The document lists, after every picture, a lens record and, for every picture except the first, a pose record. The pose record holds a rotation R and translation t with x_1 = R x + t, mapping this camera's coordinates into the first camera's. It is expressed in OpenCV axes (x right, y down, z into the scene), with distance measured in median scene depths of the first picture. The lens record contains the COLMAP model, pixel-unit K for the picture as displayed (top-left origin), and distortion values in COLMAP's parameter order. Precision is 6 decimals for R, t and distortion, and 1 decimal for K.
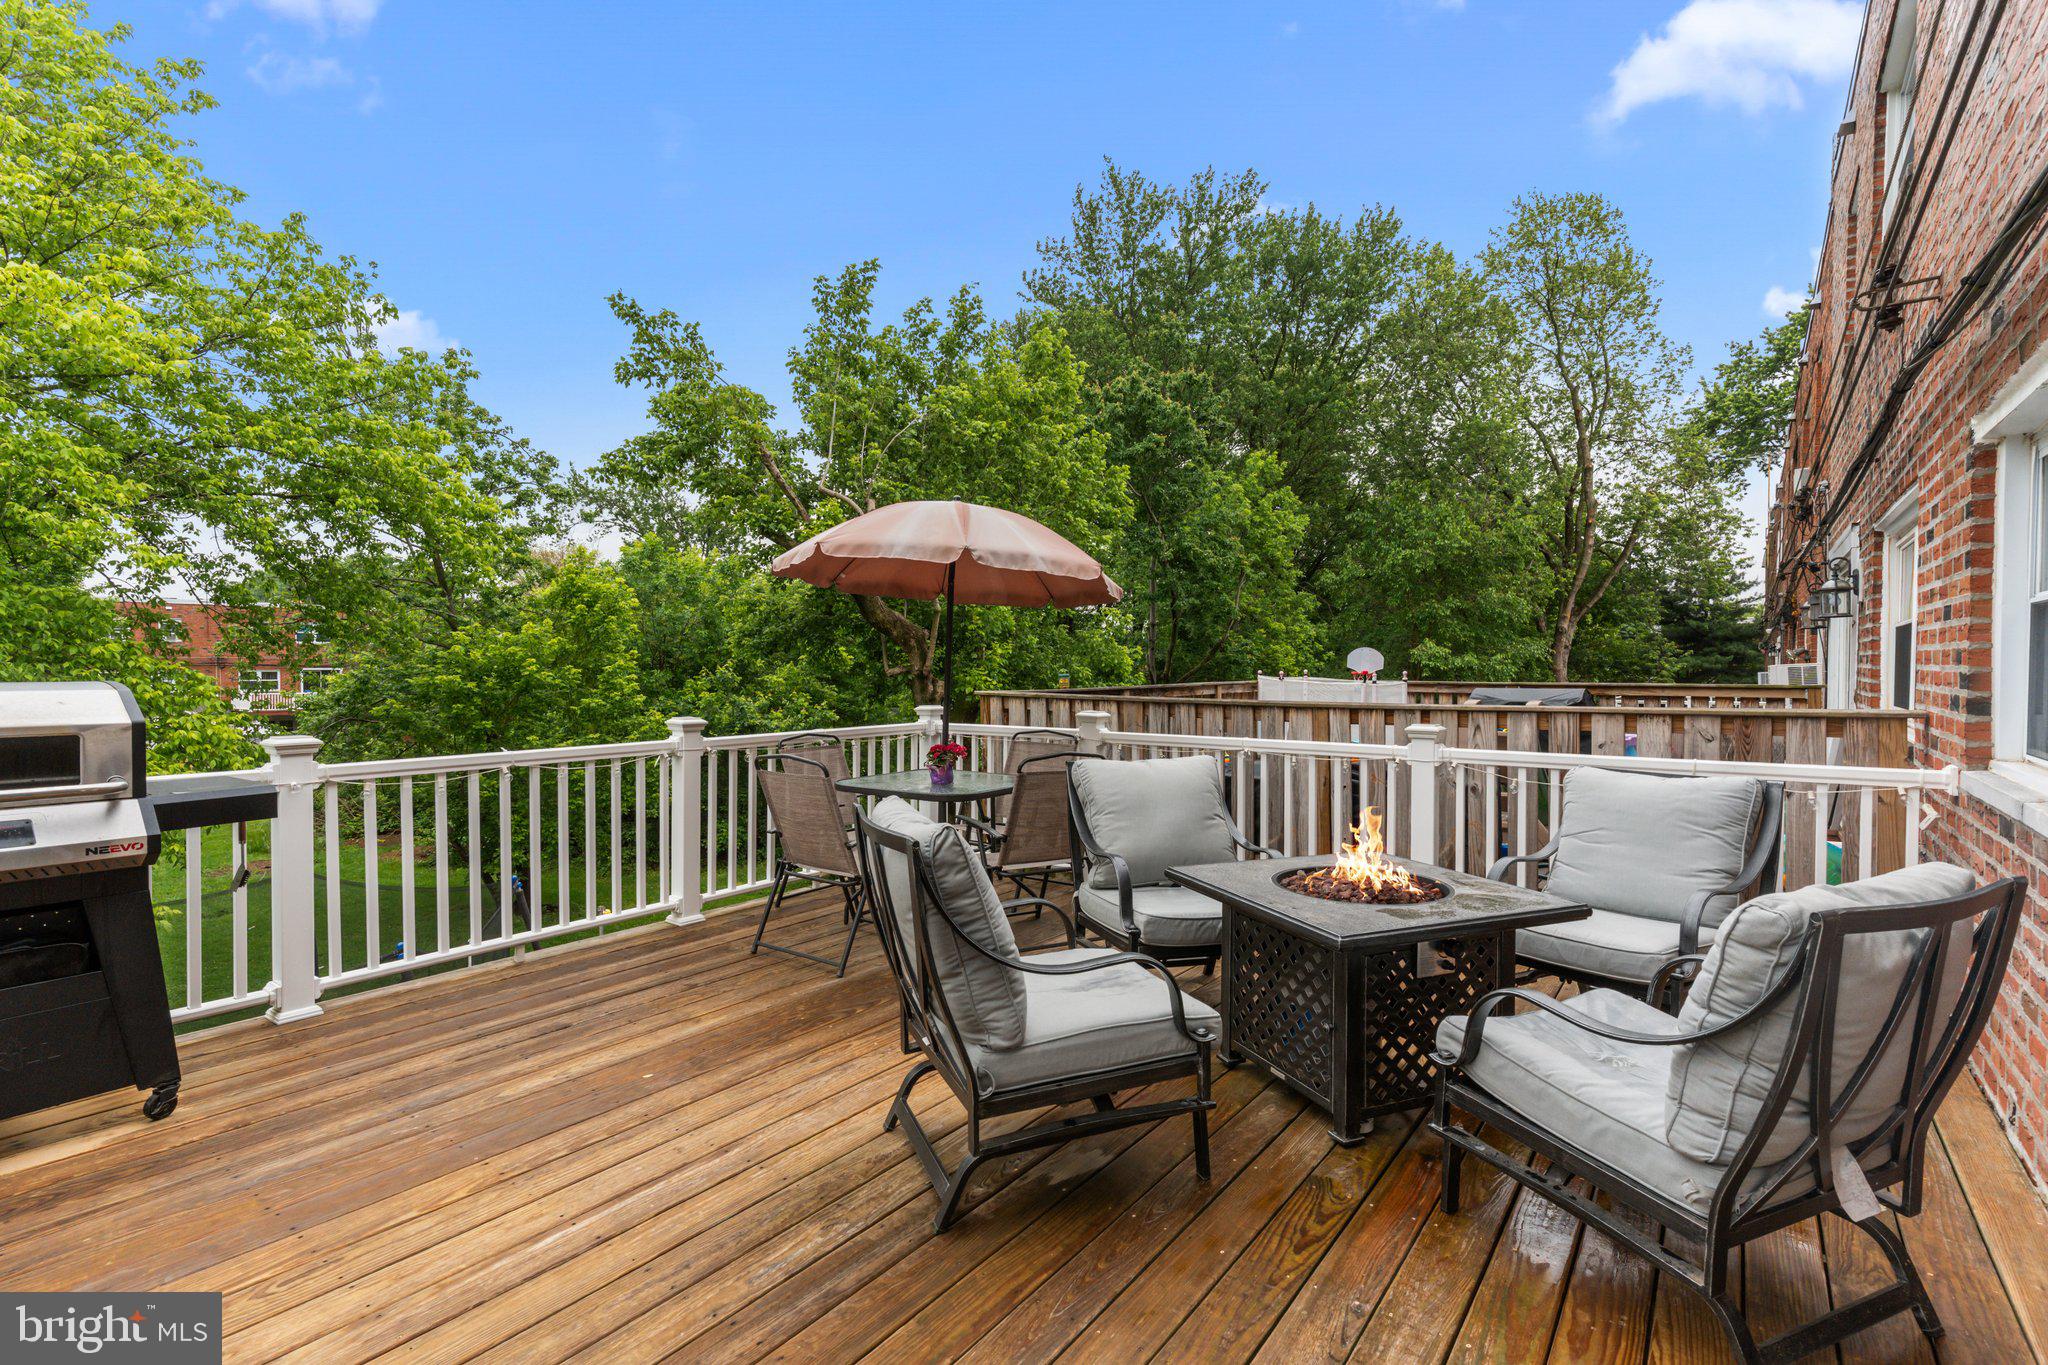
lens RADIAL K [[967.1, 0, 1017.7], [0, 967.1, 670.1], [0, 0, 1]] dist [-0.001273, 0.000224]
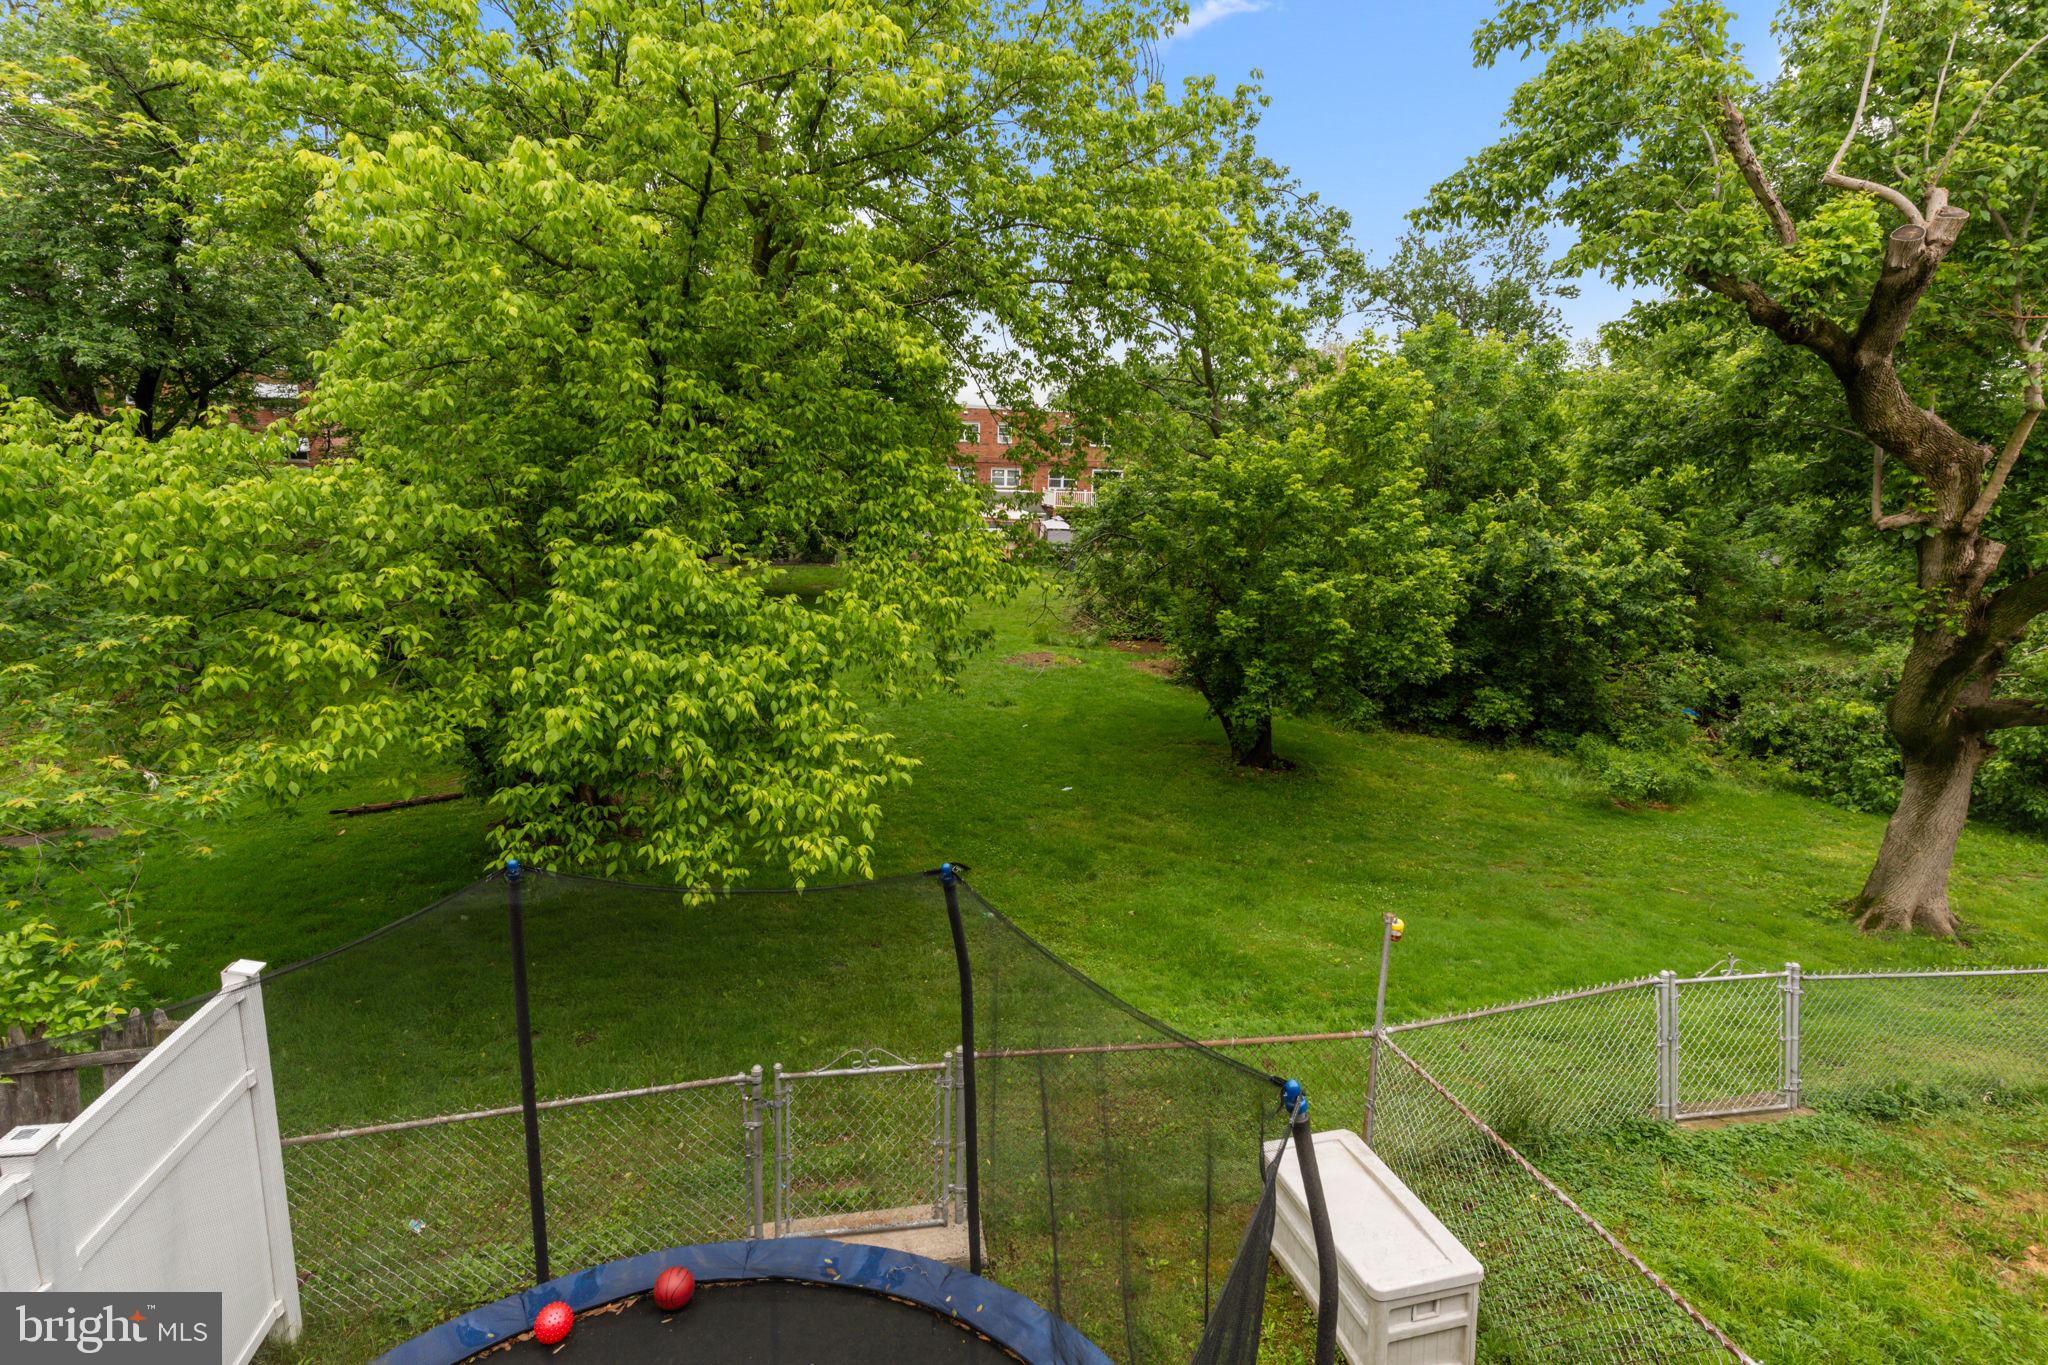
lens RADIAL K [[990.3, 0, 1015.3], [0, 990.3, 686.4], [0, 0, 1]] dist [0.001081, 0.000384]
pose [[0.749920, 0.171046, -0.639032, -0.112051], [-0.036954, 0.975318, 0.217691, -0.010389], [0.660495, -0.139636, 0.737732, 0.192948]]
